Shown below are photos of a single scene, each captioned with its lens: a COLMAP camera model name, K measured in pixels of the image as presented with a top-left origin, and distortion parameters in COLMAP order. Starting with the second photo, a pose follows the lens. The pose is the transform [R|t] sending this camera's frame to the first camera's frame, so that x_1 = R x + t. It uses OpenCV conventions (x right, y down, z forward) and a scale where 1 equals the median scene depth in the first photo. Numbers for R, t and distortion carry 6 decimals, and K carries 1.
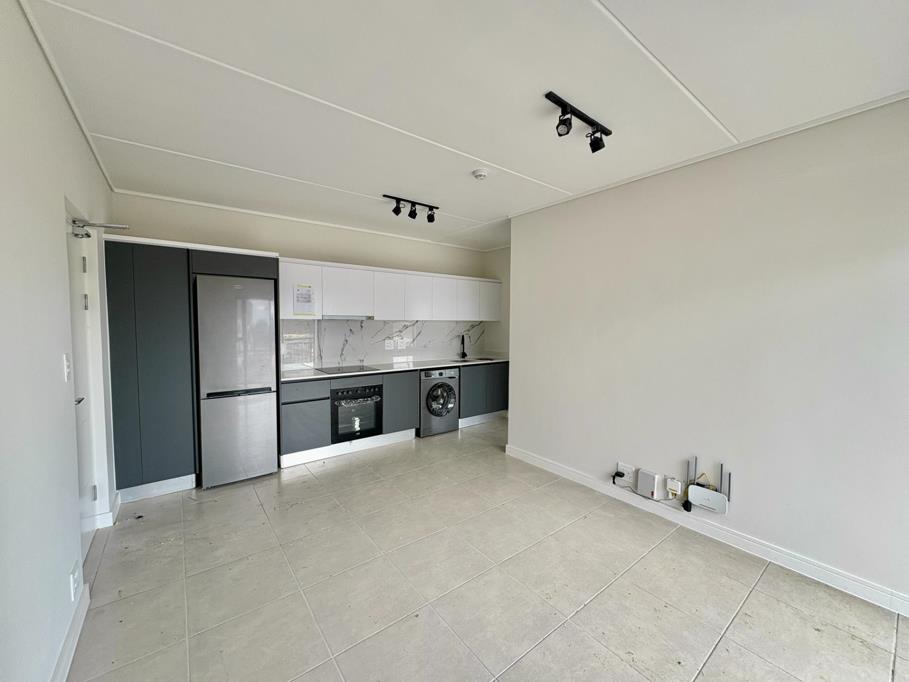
lens RADIAL K [[363.8, 0, 457.5], [0, 363.8, 341.8], [0, 0, 1]] dist [0.000309, -0.000108]
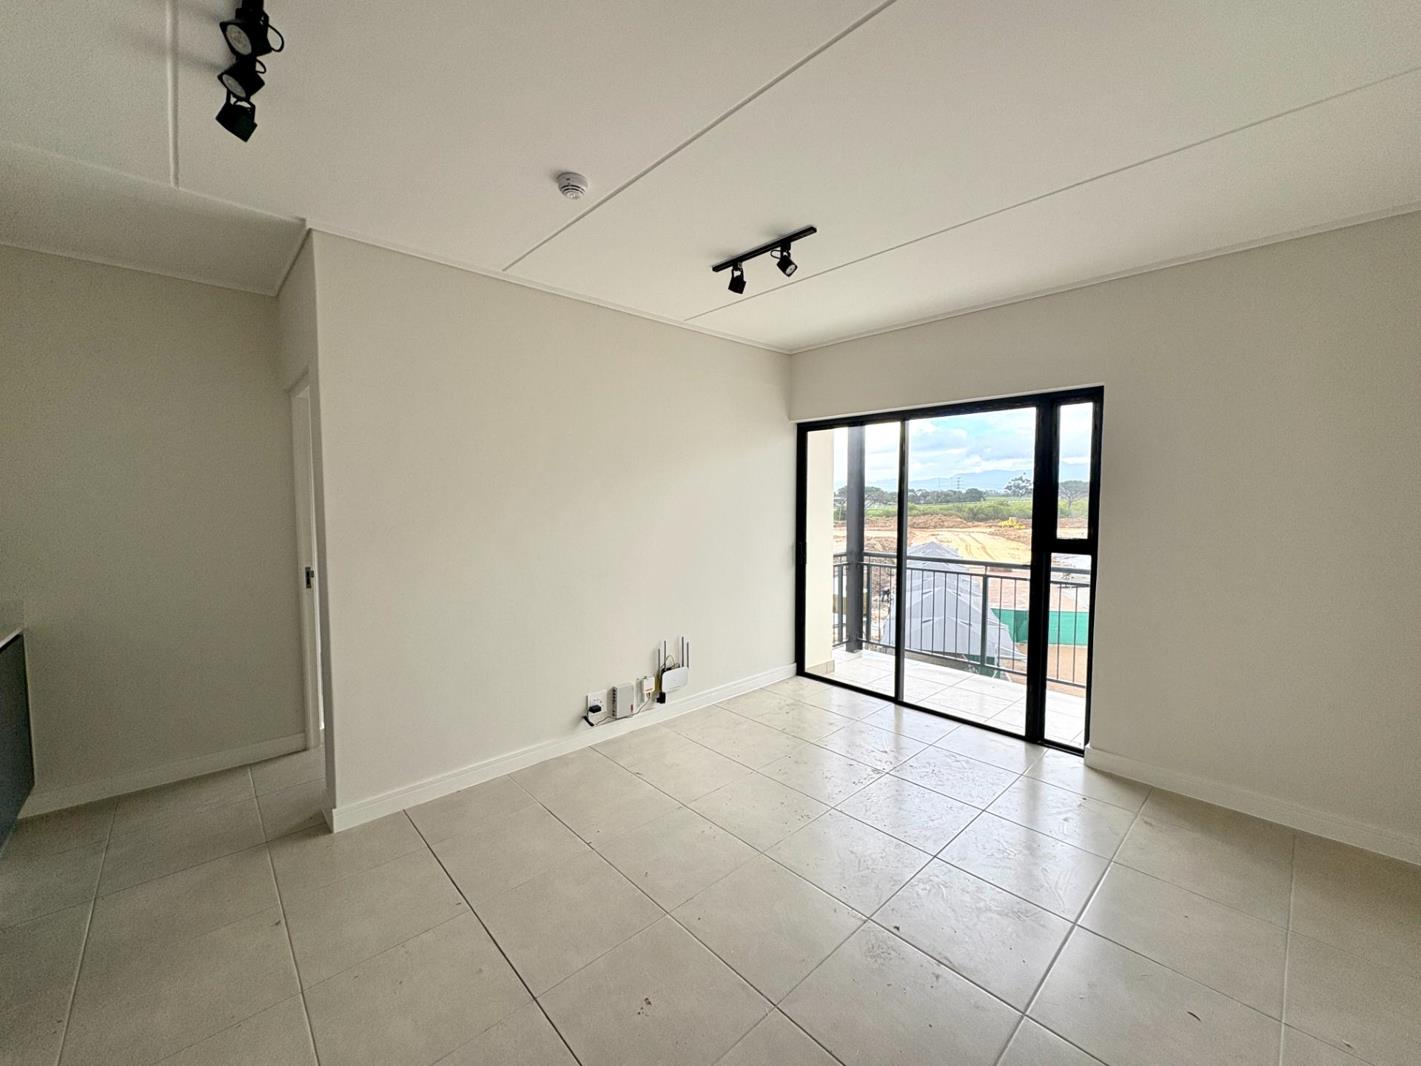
lens RADIAL K [[568.8, 0, 707.9], [0, 568.8, 531.9], [0, 0, 1]] dist [0.000309, -0.000108]
pose [[-0.096609, -0.068310, 0.992976, -0.729204], [0.051905, 0.995939, 0.073564, -0.059013], [-0.993968, 0.058647, -0.092671, 0.945137]]
